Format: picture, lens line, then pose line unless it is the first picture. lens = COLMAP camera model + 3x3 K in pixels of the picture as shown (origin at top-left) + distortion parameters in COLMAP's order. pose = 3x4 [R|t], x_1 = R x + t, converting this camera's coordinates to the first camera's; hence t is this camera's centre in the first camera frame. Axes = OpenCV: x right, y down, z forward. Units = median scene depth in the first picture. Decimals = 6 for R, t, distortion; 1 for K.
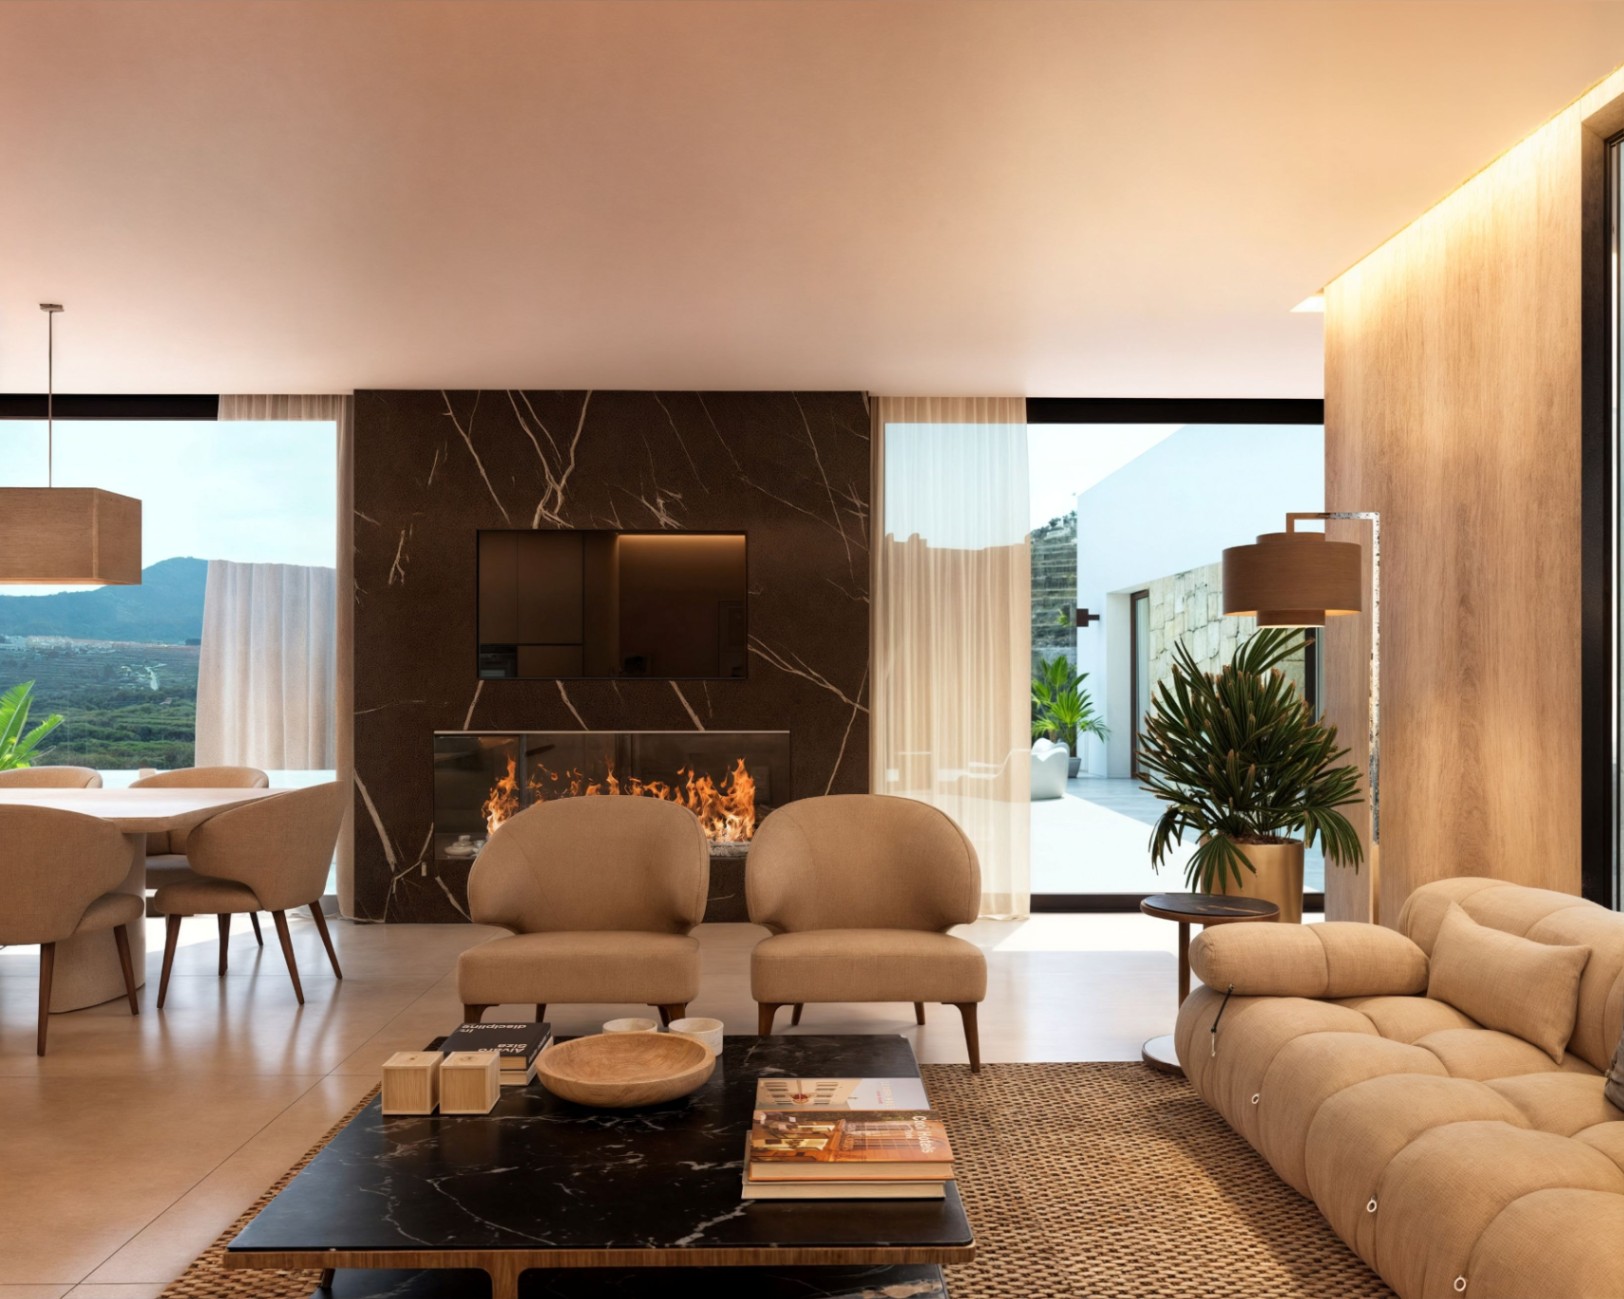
lens RADIAL K [[1168.0, 0, 817.4], [0, 1168.0, 699.0], [0, 0, 1]] dist [0.005010, 0.003745]
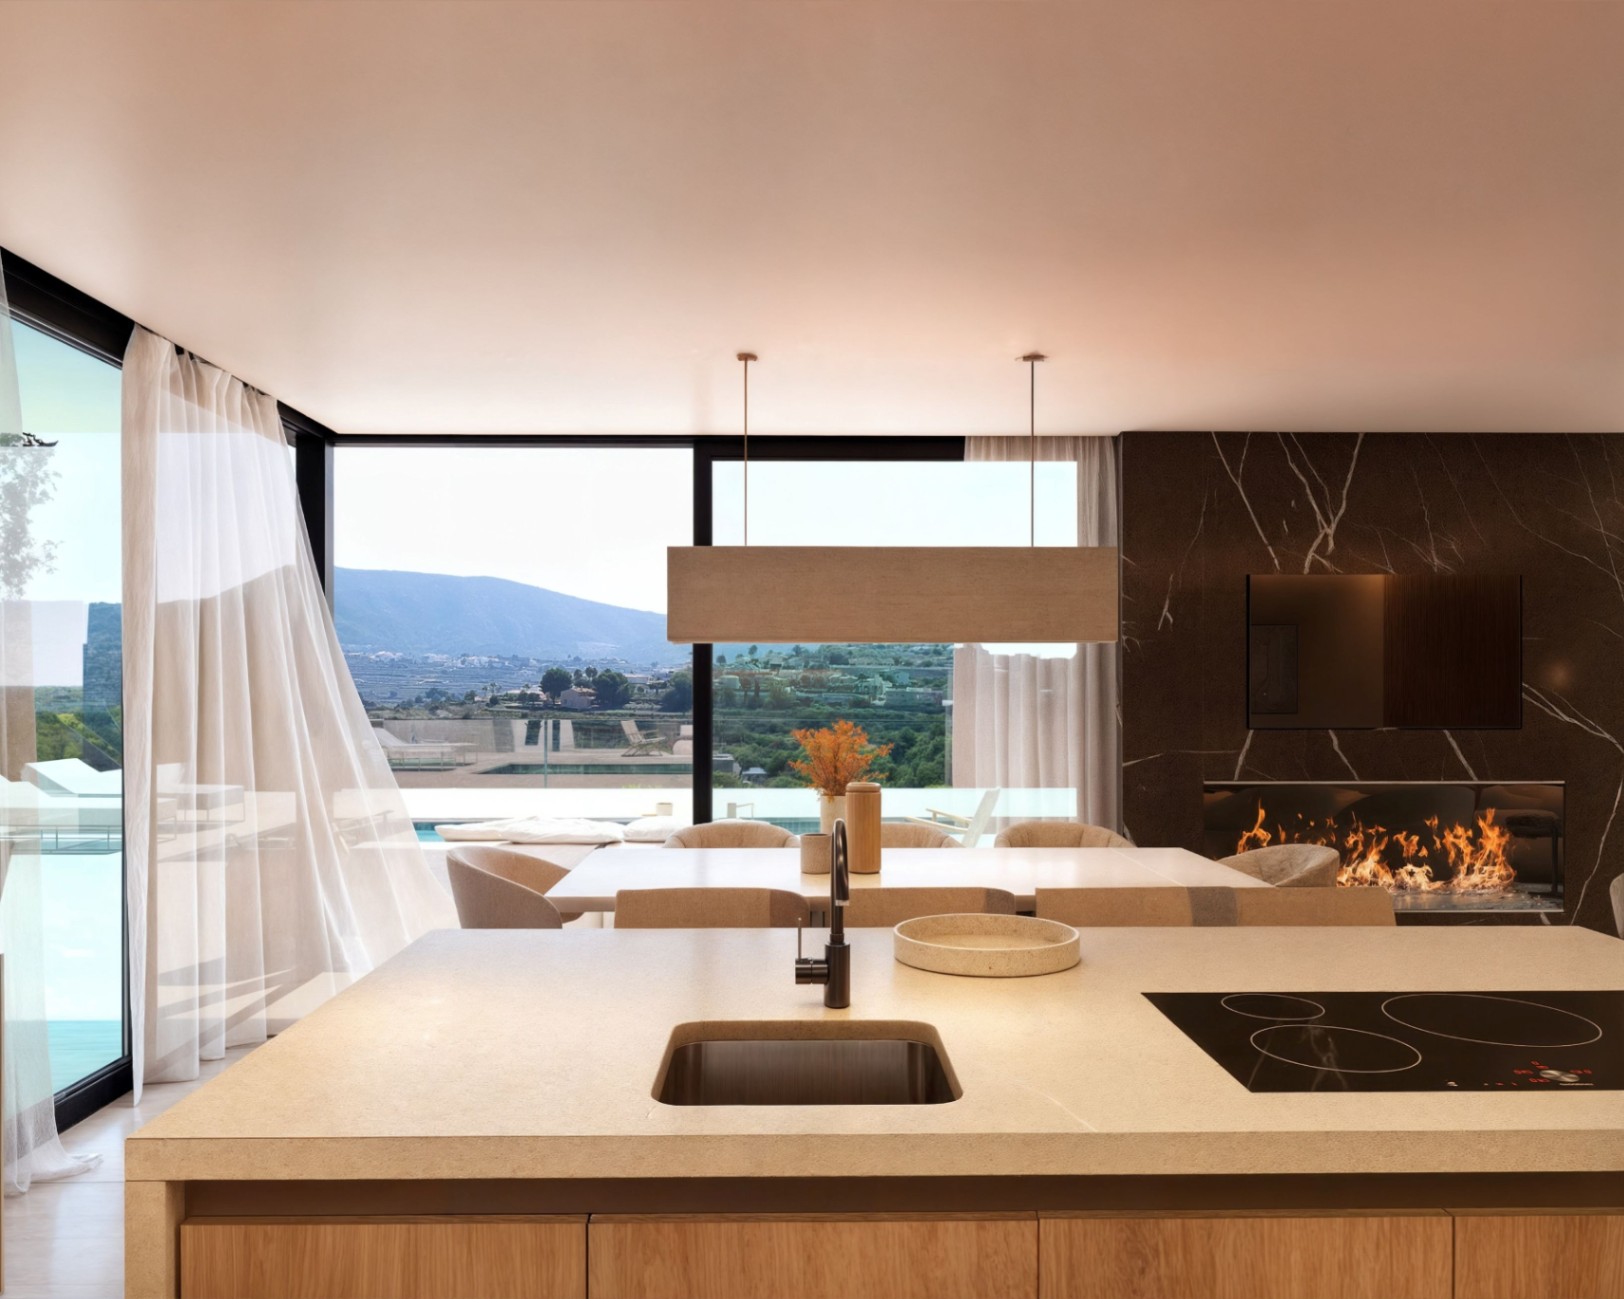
lens RADIAL K [[1168.0, 0, 817.4], [0, 1168.0, 699.0], [0, 0, 1]] dist [0.005010, 0.003745]
pose [[0.999809, -0.002797, 0.019335, -0.659166], [0.002930, 0.999972, -0.006856, -0.035699], [-0.019315, 0.006911, 0.999790, 0.035145]]
